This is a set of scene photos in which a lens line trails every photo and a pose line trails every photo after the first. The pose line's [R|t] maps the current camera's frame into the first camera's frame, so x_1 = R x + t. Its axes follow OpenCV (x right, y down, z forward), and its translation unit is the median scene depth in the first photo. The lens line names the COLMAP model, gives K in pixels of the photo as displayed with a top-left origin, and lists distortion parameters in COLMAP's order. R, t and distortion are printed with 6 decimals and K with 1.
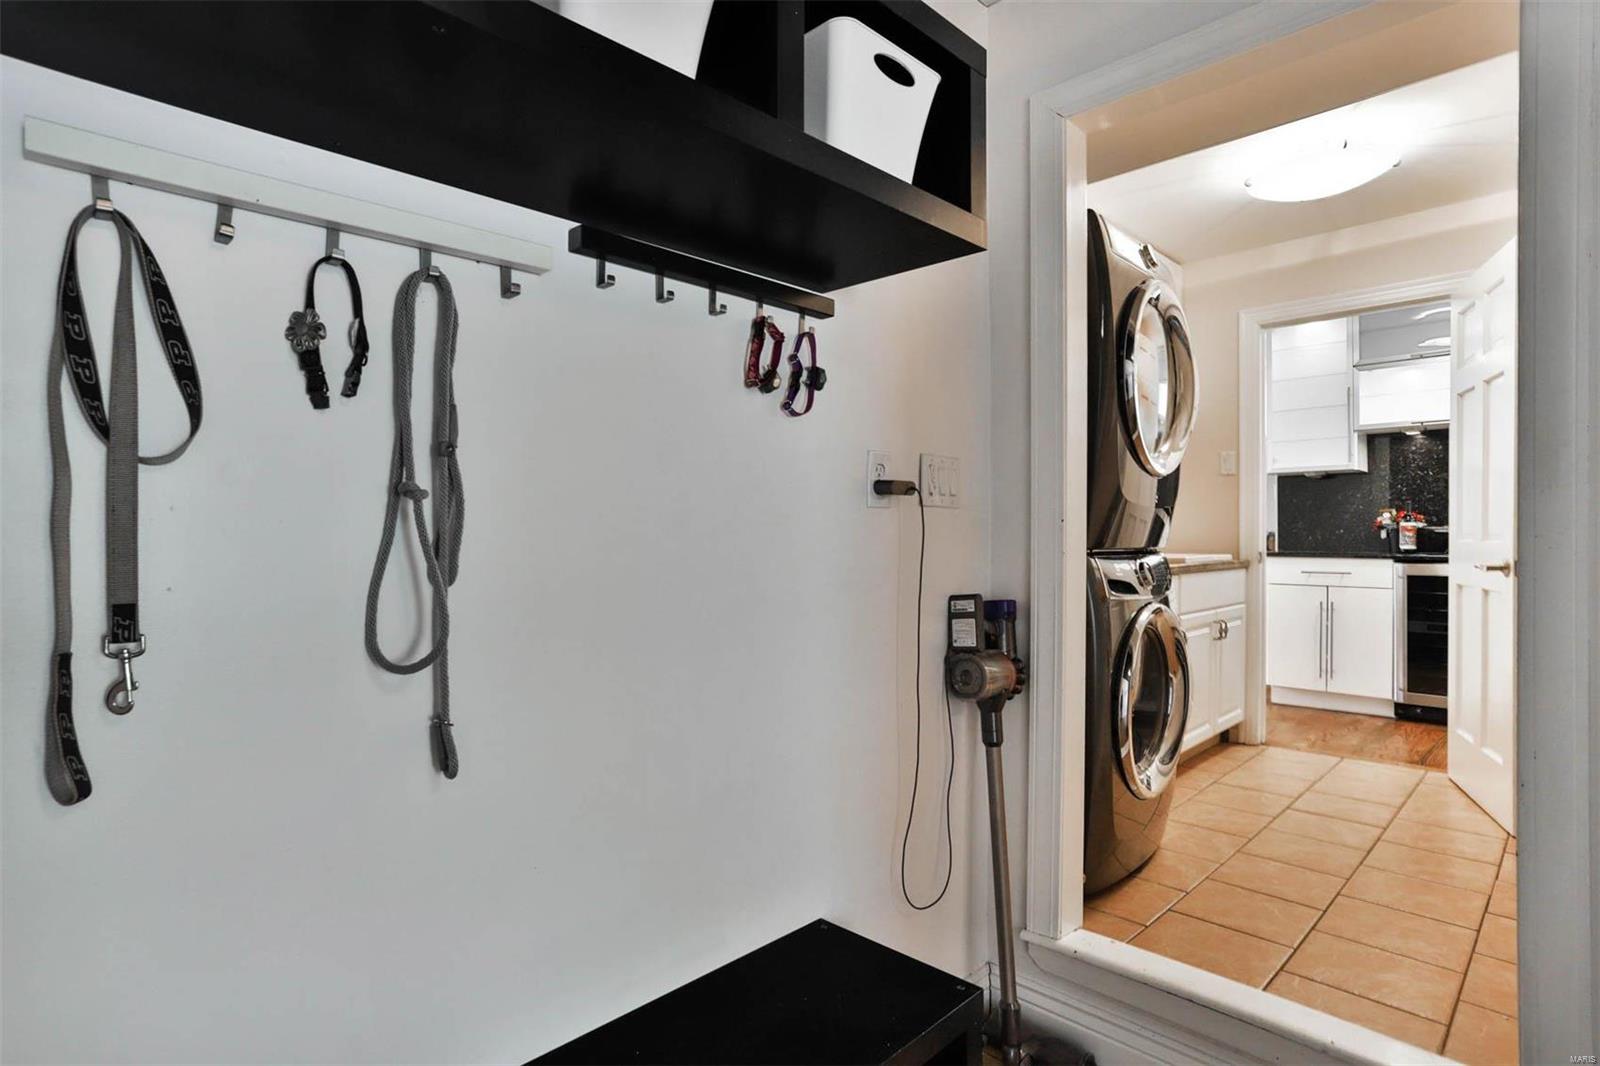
lens RADIAL K [[821.6, 0, 743.3], [0, 821.6, 535.1], [0, 0, 1]] dist [-0.051331, 0.028627]
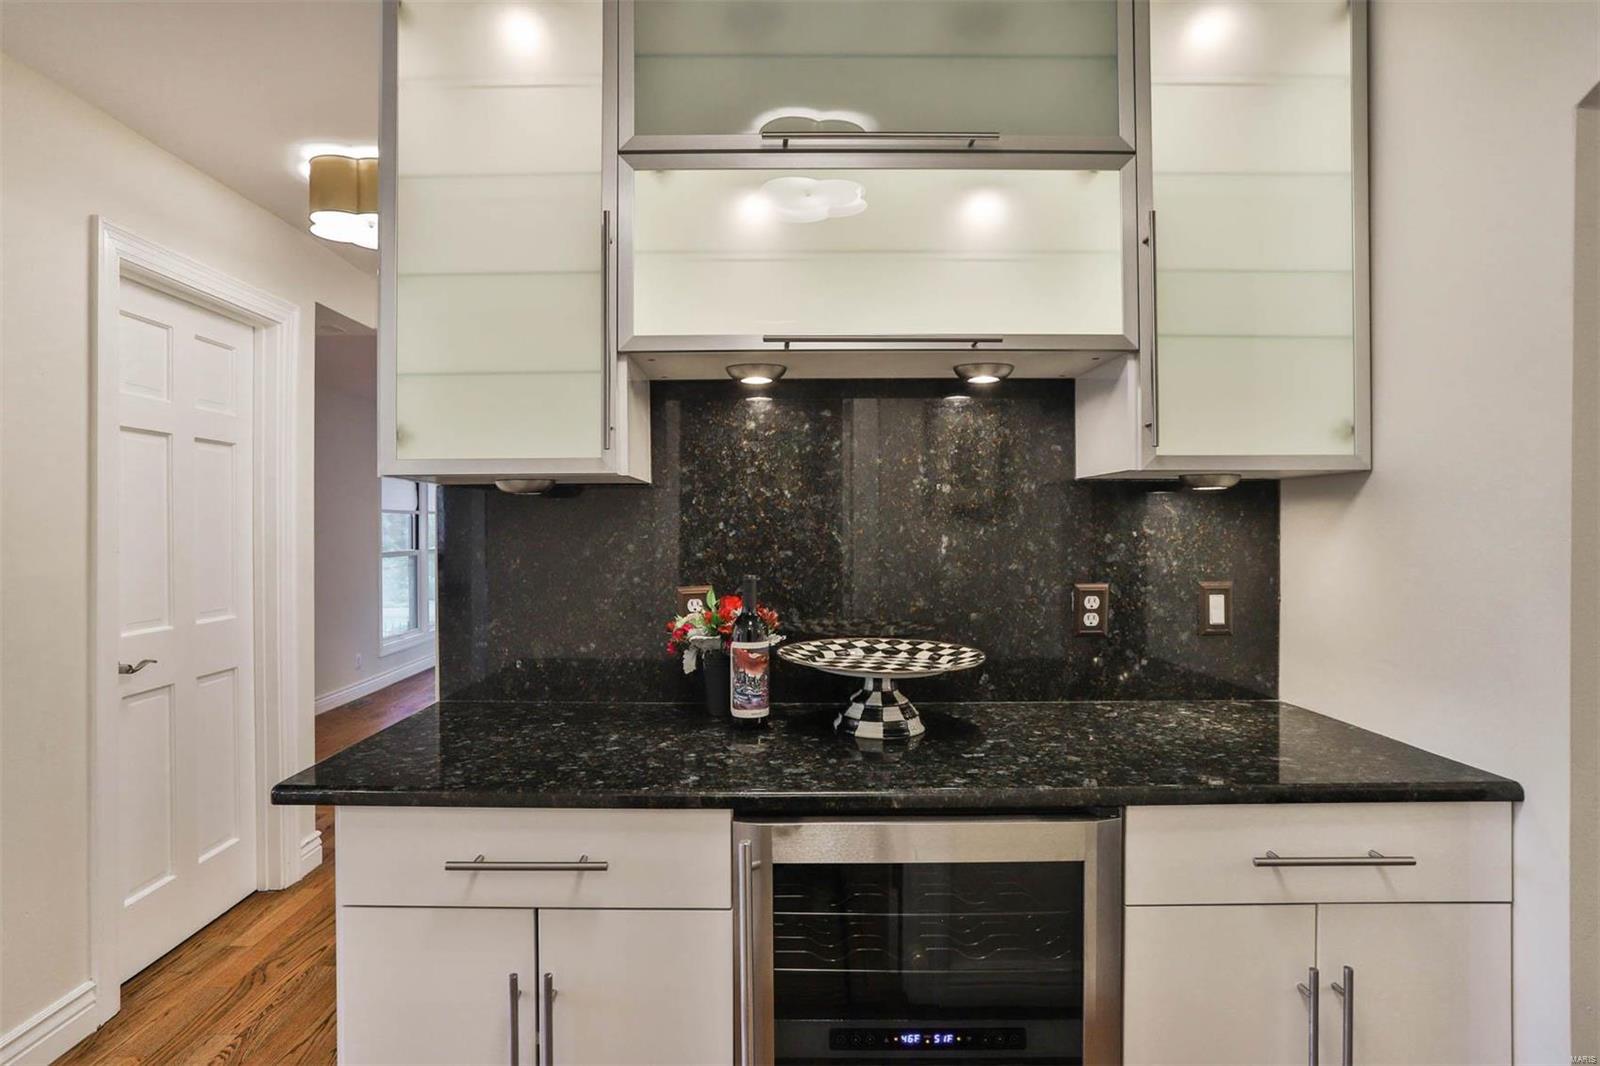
lens RADIAL K [[821.6, 0, 775.1], [0, 821.6, 530.8], [0, 0, 1]] dist [-0.051331, 0.028627]
pose [[0.680238, -0.006886, 0.732959, 0.565367], [0.002755, 0.999973, 0.006838, -0.061832], [-0.732986, -0.002632, 0.680239, 0.736659]]
